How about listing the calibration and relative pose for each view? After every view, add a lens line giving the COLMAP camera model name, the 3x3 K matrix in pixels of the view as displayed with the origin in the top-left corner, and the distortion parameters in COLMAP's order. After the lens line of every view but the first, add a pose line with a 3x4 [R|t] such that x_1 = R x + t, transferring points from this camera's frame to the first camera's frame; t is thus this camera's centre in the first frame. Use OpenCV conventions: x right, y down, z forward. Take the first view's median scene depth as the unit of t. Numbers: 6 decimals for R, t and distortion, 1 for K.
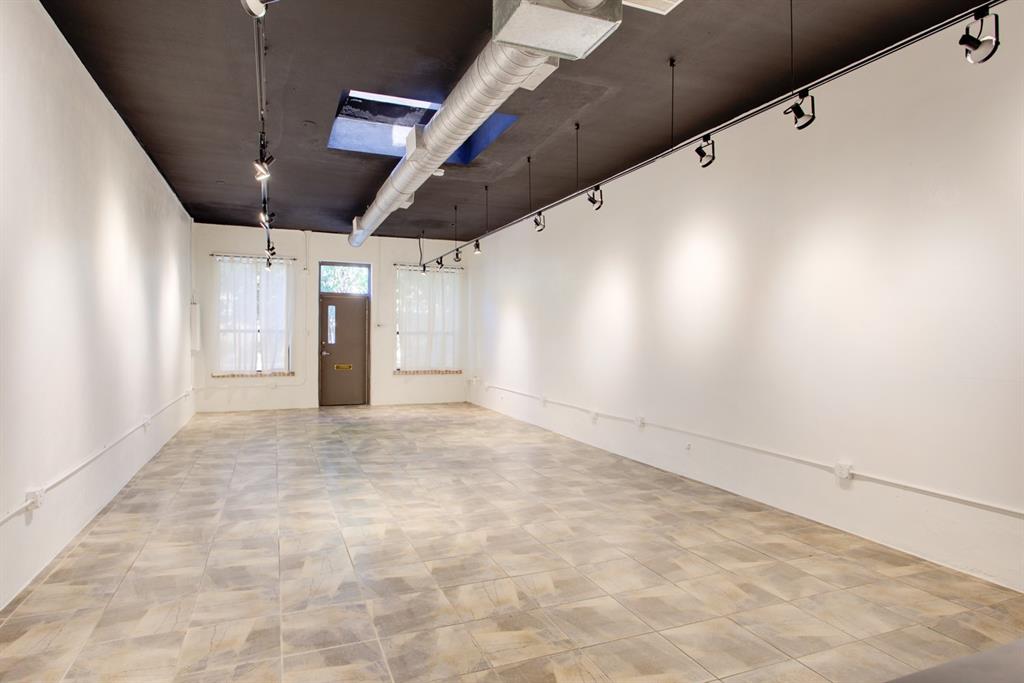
lens RADIAL K [[589.6, 0, 512.0], [0, 589.6, 341.5], [0, 0, 1]] dist [-0.000451, 0.000383]
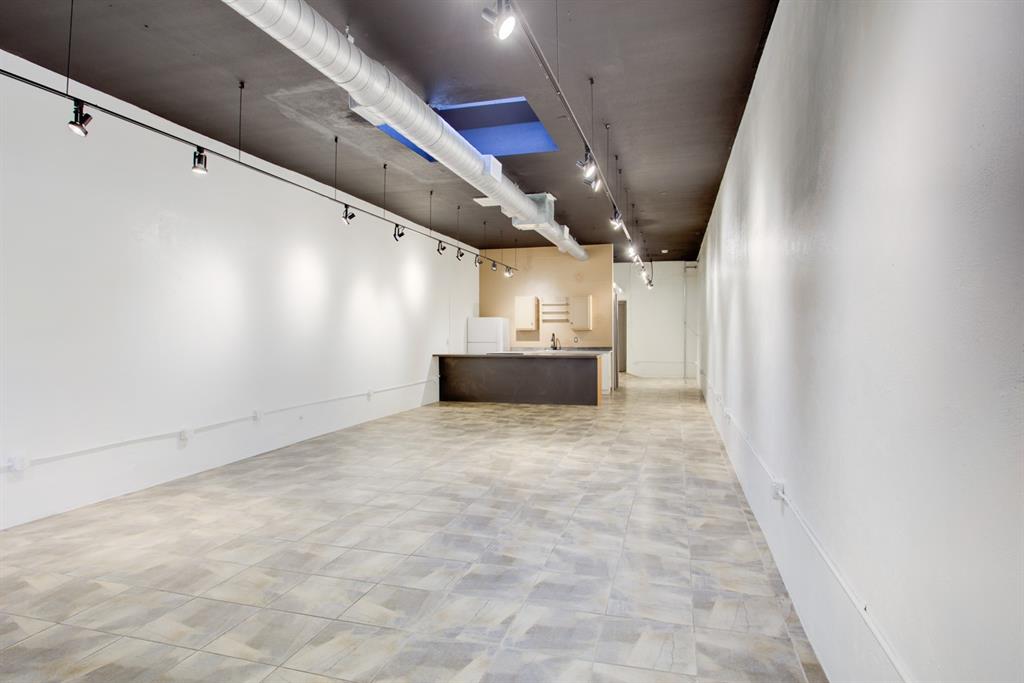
lens RADIAL K [[589.6, 0, 512.0], [0, 589.6, 341.5], [0, 0, 1]] dist [-0.000451, 0.000383]
pose [[-0.792102, -0.008998, 0.610323, -0.955114], [0.008245, 0.999642, 0.025439, -0.016141], [-0.610334, 0.025183, -0.791744, 1.980135]]
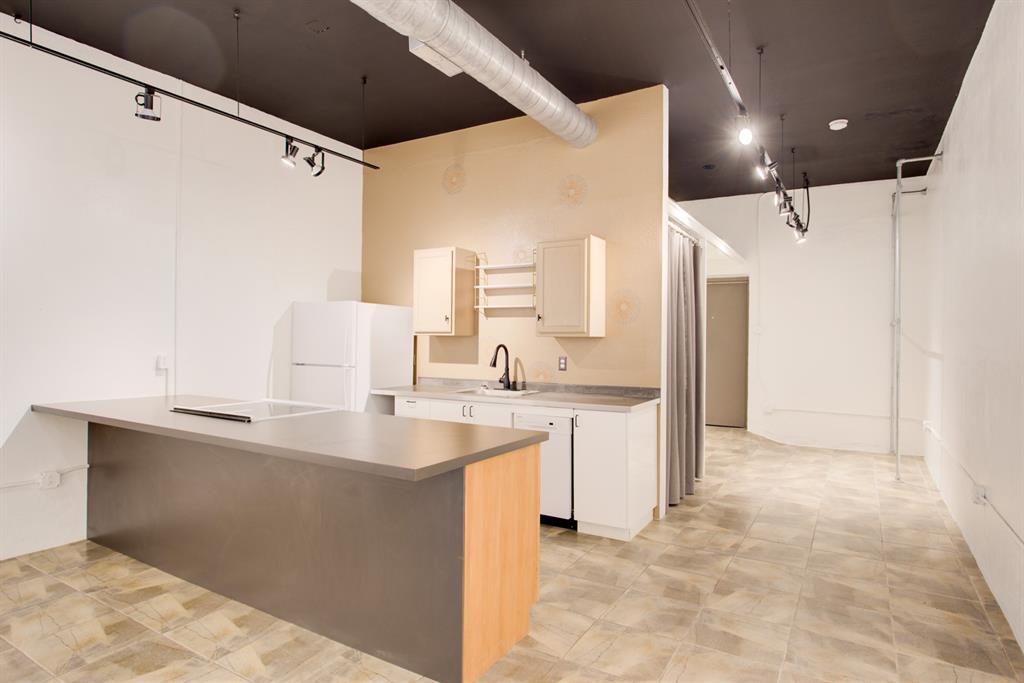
lens RADIAL K [[589.6, 0, 512.0], [0, 589.6, 341.5], [0, 0, 1]] dist [-0.000451, 0.000383]
pose [[-0.591677, -0.008006, 0.806135, -0.883031], [-0.002380, 0.999964, 0.008184, -0.014206], [-0.806171, 0.002924, -0.591675, 1.801721]]
